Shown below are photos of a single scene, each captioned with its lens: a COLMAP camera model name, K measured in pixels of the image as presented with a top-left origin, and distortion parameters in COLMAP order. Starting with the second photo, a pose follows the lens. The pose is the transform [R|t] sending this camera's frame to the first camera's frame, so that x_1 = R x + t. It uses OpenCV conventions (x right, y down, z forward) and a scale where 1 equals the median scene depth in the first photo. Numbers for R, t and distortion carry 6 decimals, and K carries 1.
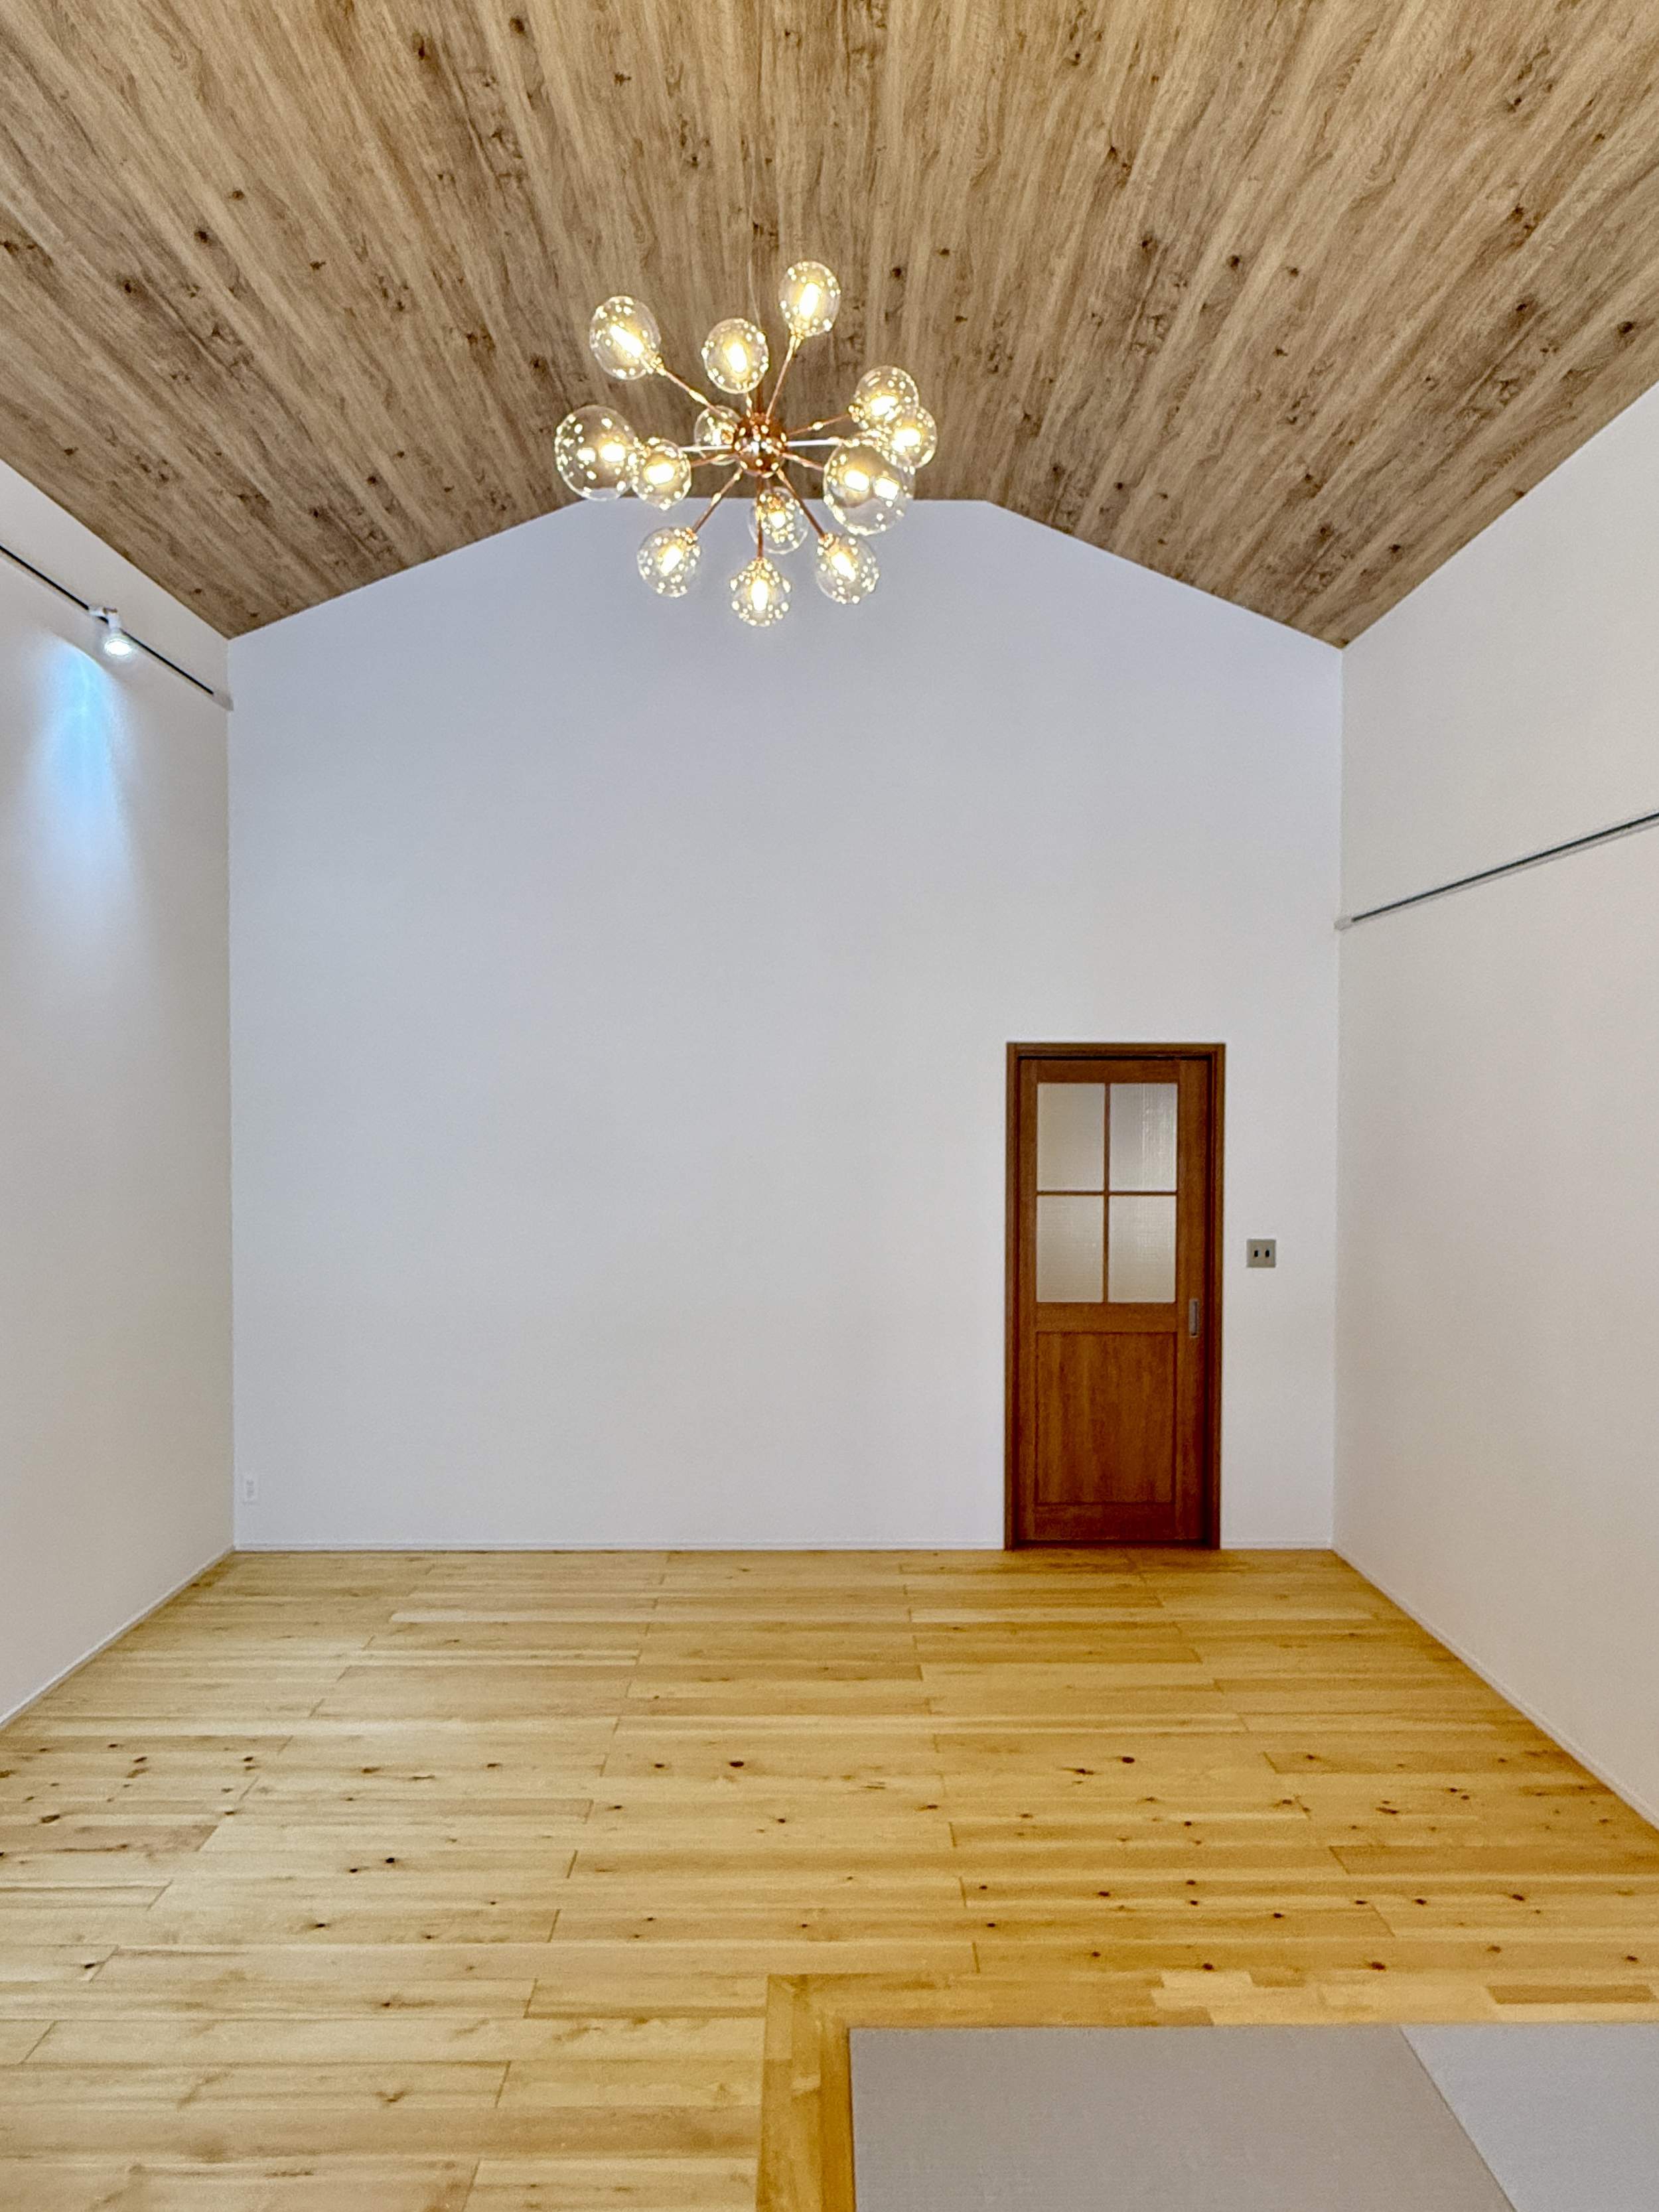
lens RADIAL K [[1299.5, 0, 837.7], [0, 1299.5, 1135.2], [0, 0, 1]] dist [-0.001554, 0.000940]
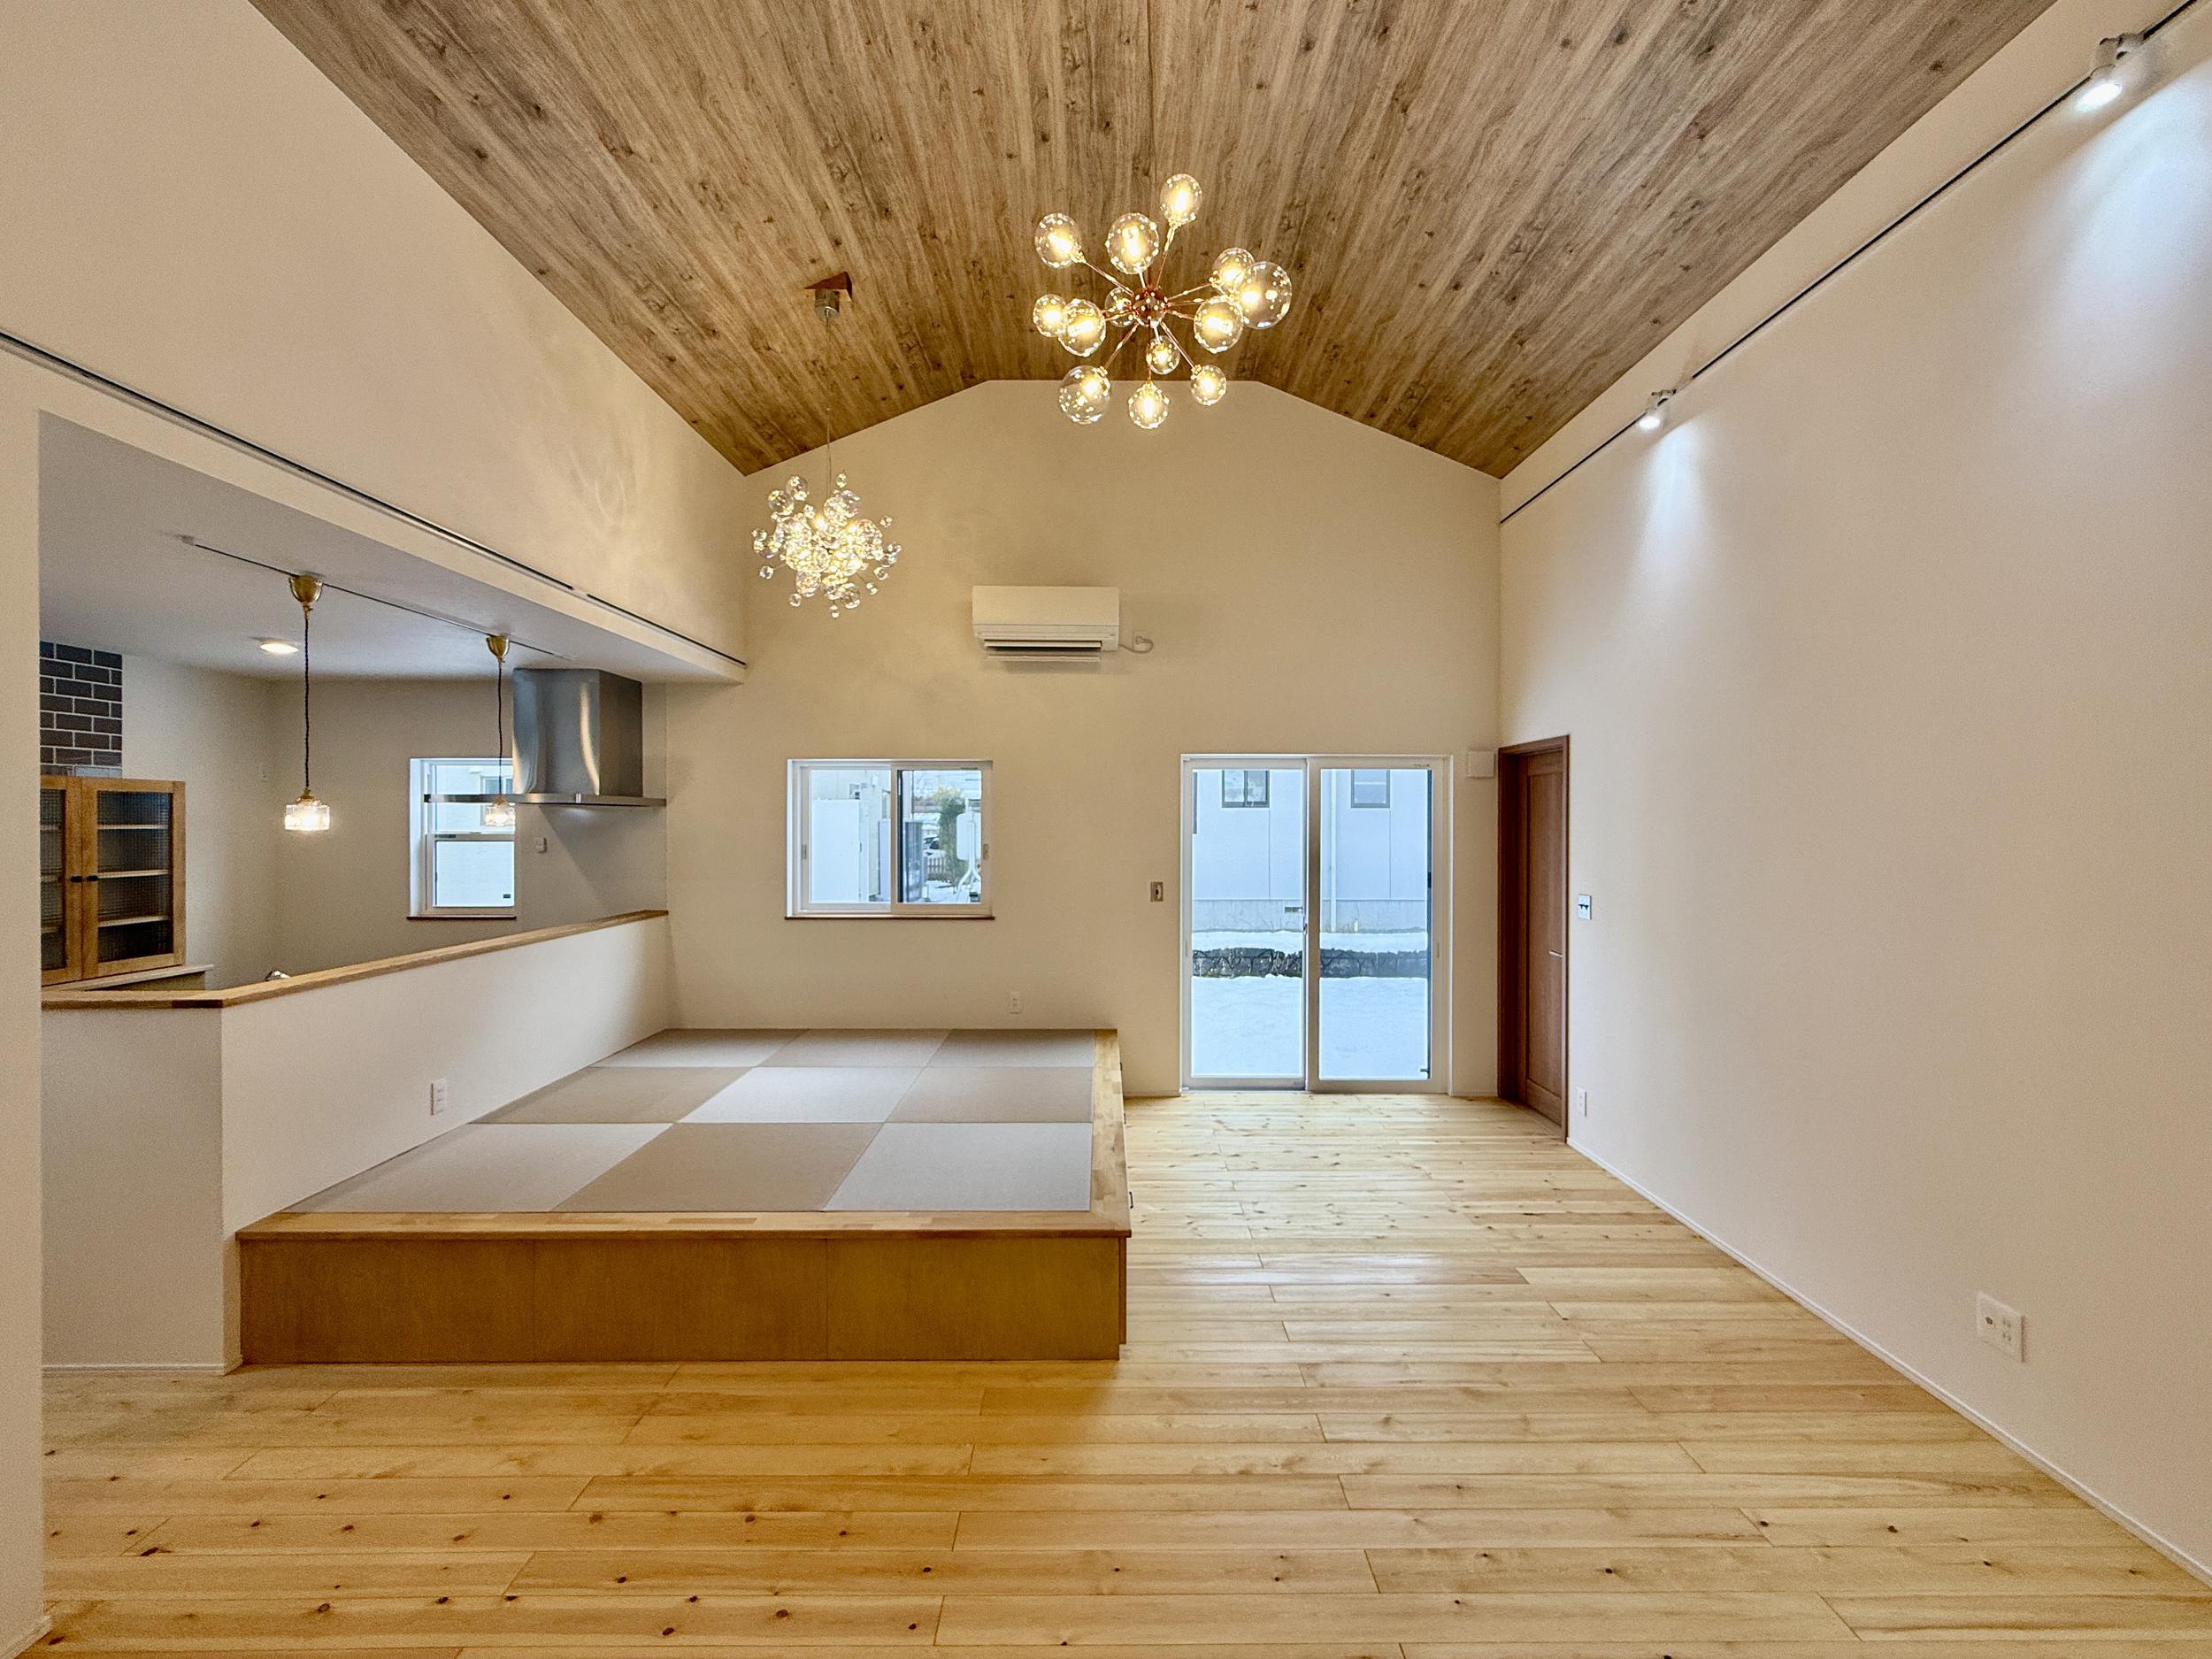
lens RADIAL K [[908.2, 0, 1110.2], [0, 908.2, 827.3], [0, 0, 1]] dist [-0.001328, 0.000077]
pose [[-0.999938, -0.005427, 0.009692, -0.016367], [-0.005174, 0.999649, 0.025978, 0.019301], [-0.009829, 0.025926, -0.999616, 1.134501]]
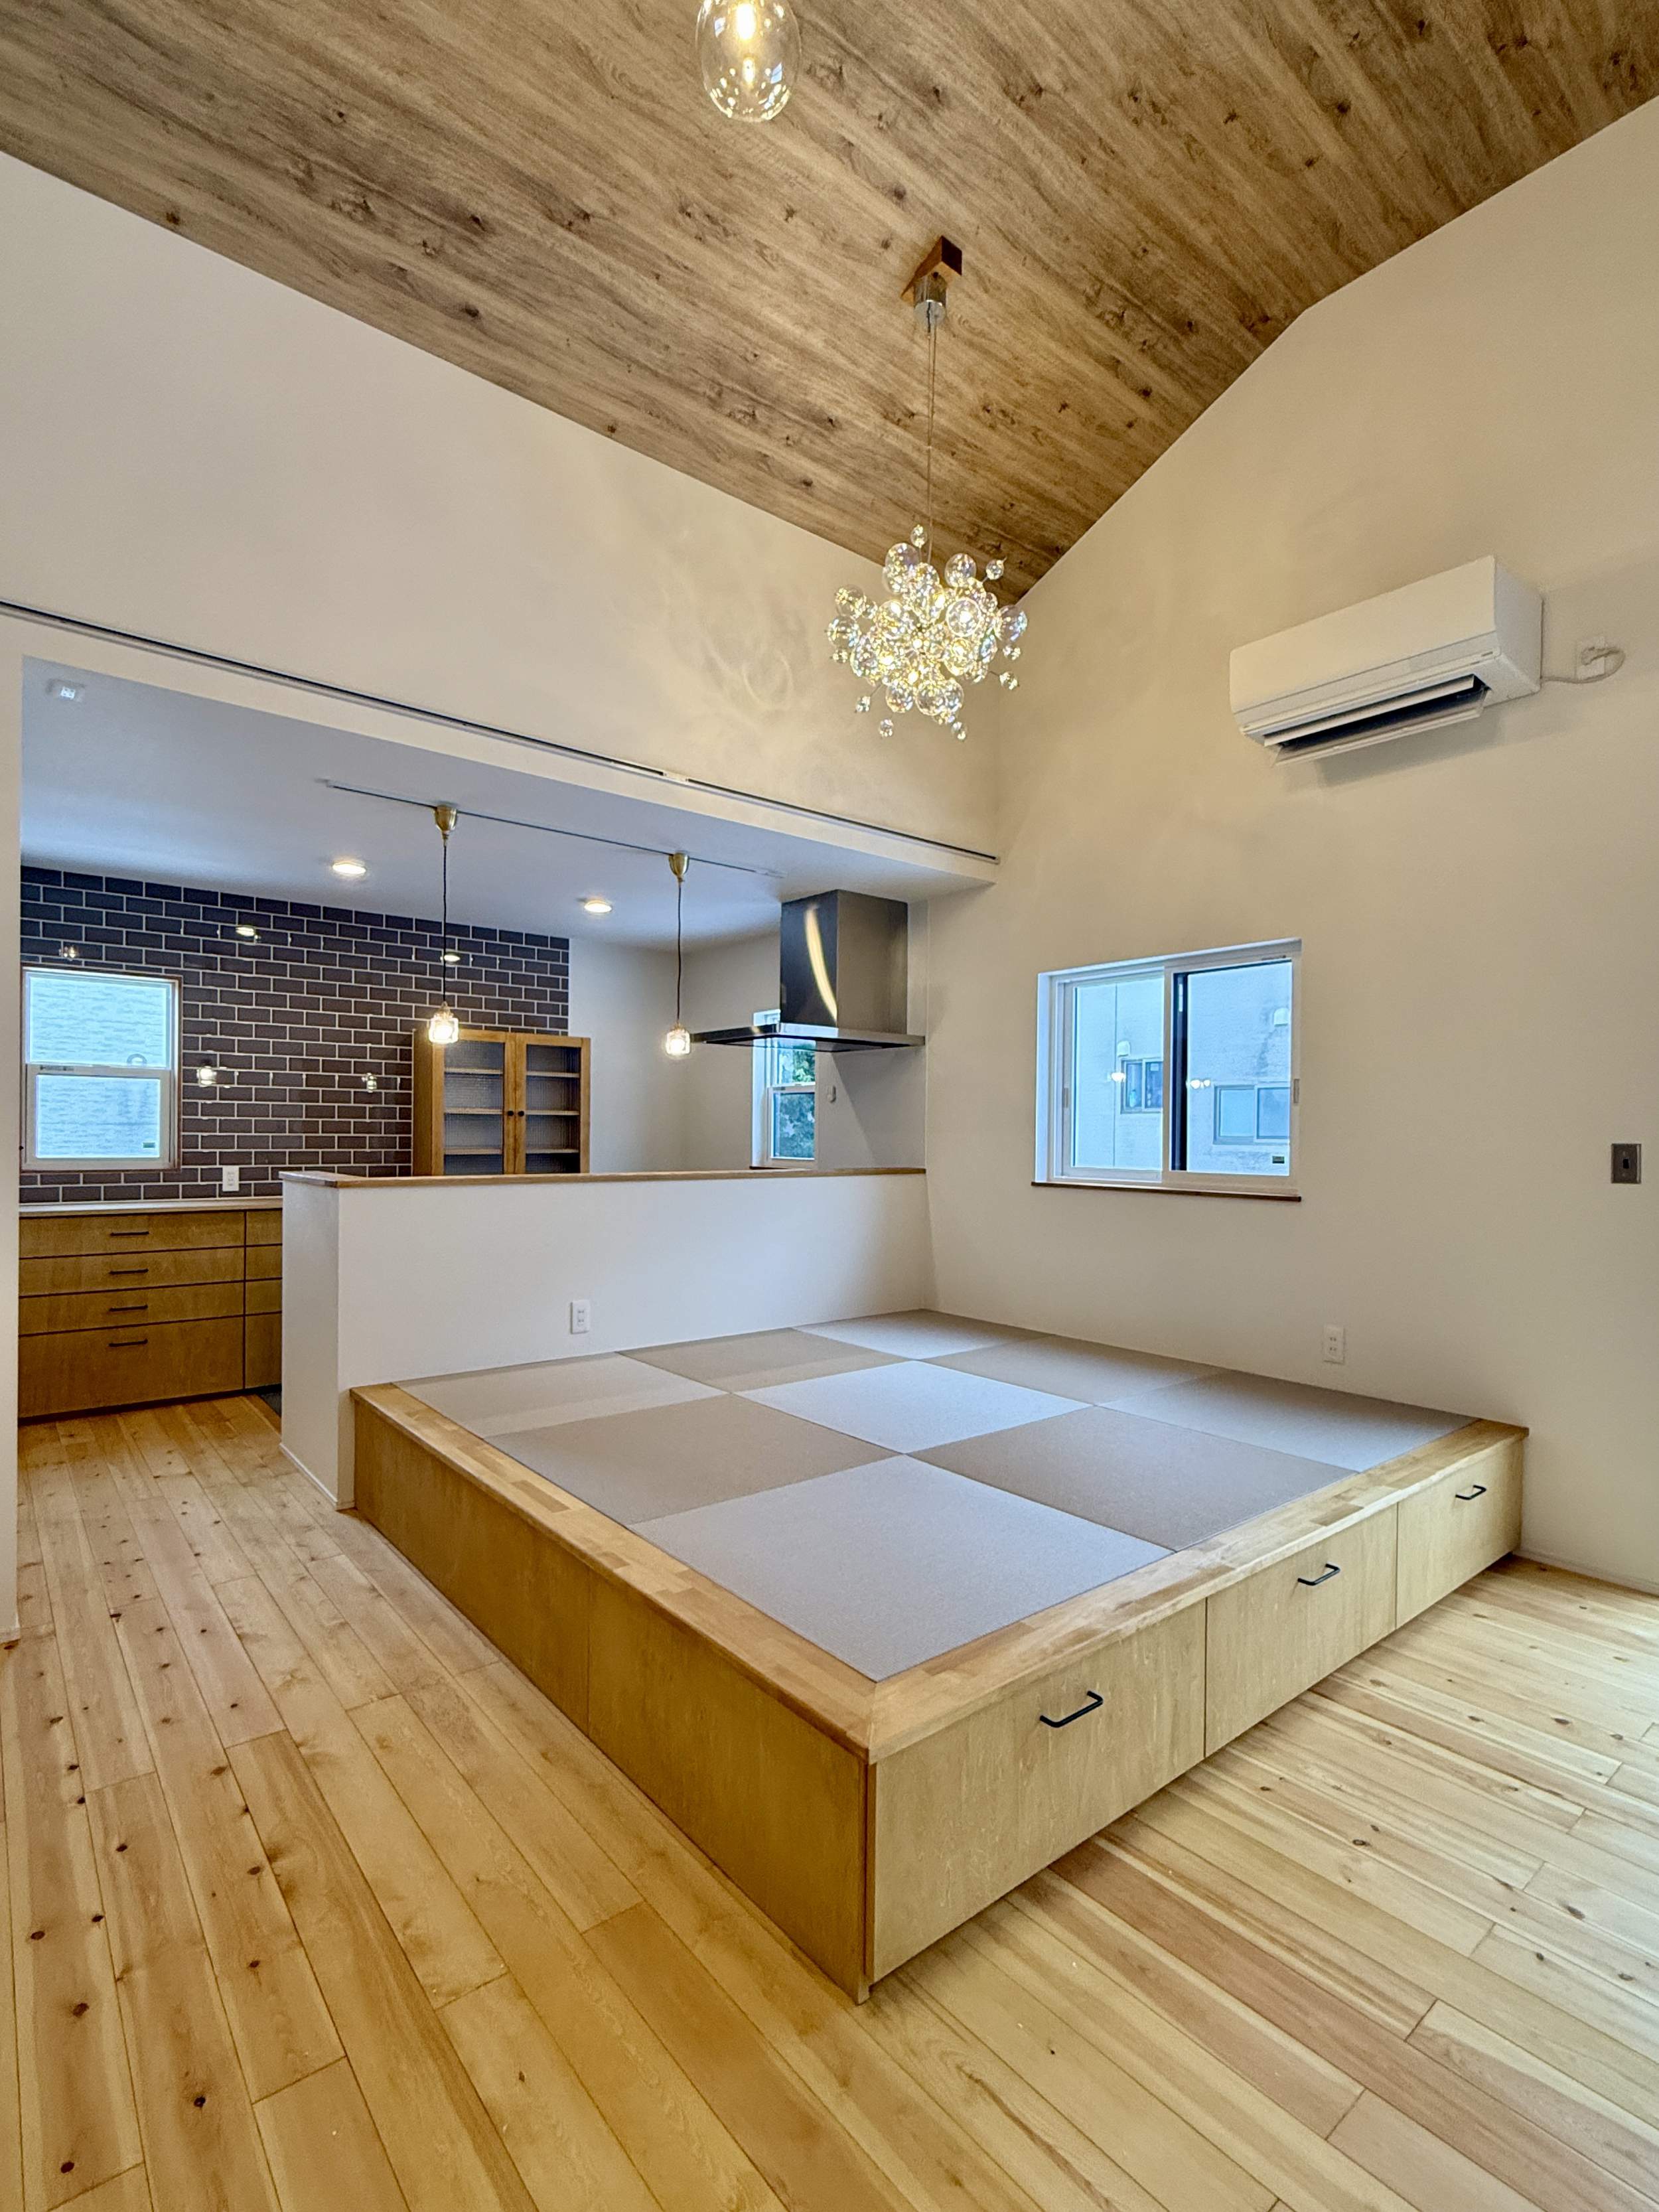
lens RADIAL K [[1051.9, 0, 849.8], [0, 1051.9, 1140.2], [0, 0, 1]] dist [-0.000287, 0.000338]
pose [[-0.627399, -0.016929, 0.778514, -0.296262], [0.003778, 0.999686, 0.024783, 0.106904], [-0.778689, 0.018490, -0.627138, 0.721461]]
